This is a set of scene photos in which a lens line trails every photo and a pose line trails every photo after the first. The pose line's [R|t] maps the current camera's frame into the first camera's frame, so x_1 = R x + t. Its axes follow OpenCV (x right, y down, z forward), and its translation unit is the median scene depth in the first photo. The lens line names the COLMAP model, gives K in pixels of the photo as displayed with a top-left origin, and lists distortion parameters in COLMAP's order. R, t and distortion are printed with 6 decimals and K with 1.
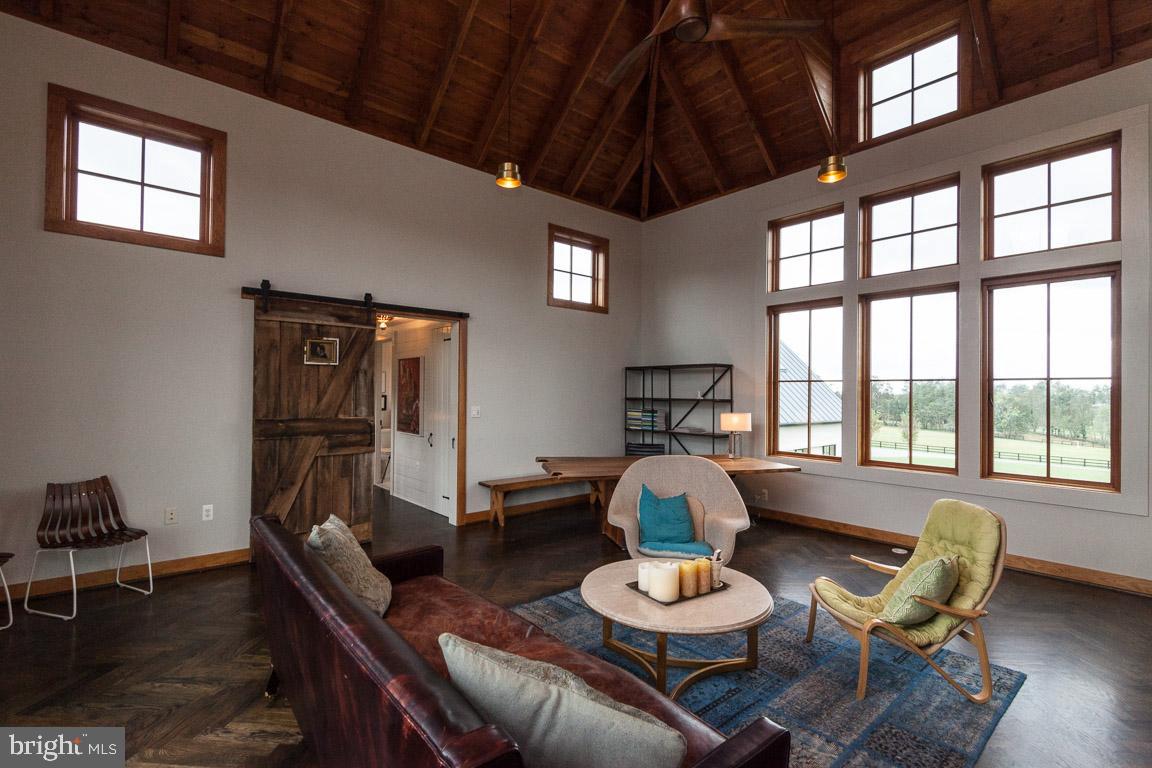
lens RADIAL K [[570.2, 0, 577.3], [0, 570.2, 397.5], [0, 0, 1]] dist [0.006000, 0.000736]
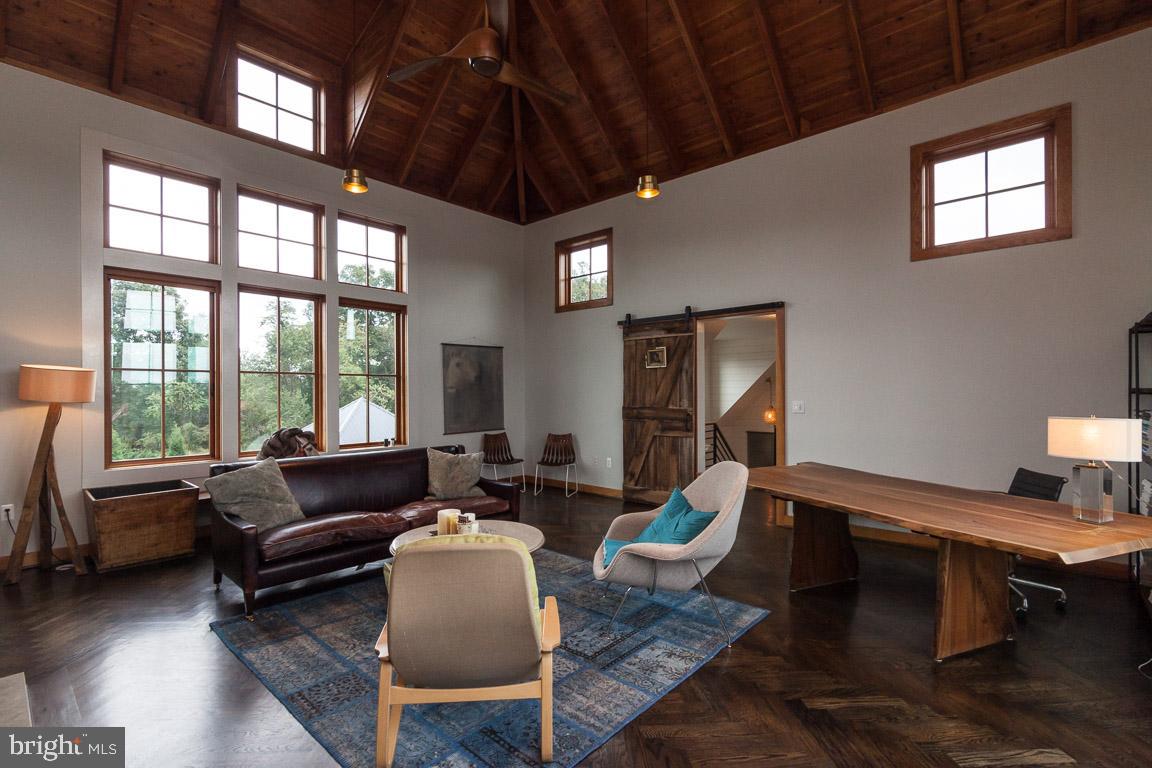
lens RADIAL K [[525.8, 0, 578.3], [0, 525.8, 388.7], [0, 0, 1]] dist [-0.000256, -0.000896]
pose [[0.100410, -0.013698, -0.994852, 0.750890], [0.007809, 0.999885, -0.012979, 0.006679], [0.994916, -0.006466, 0.100505, 0.680071]]
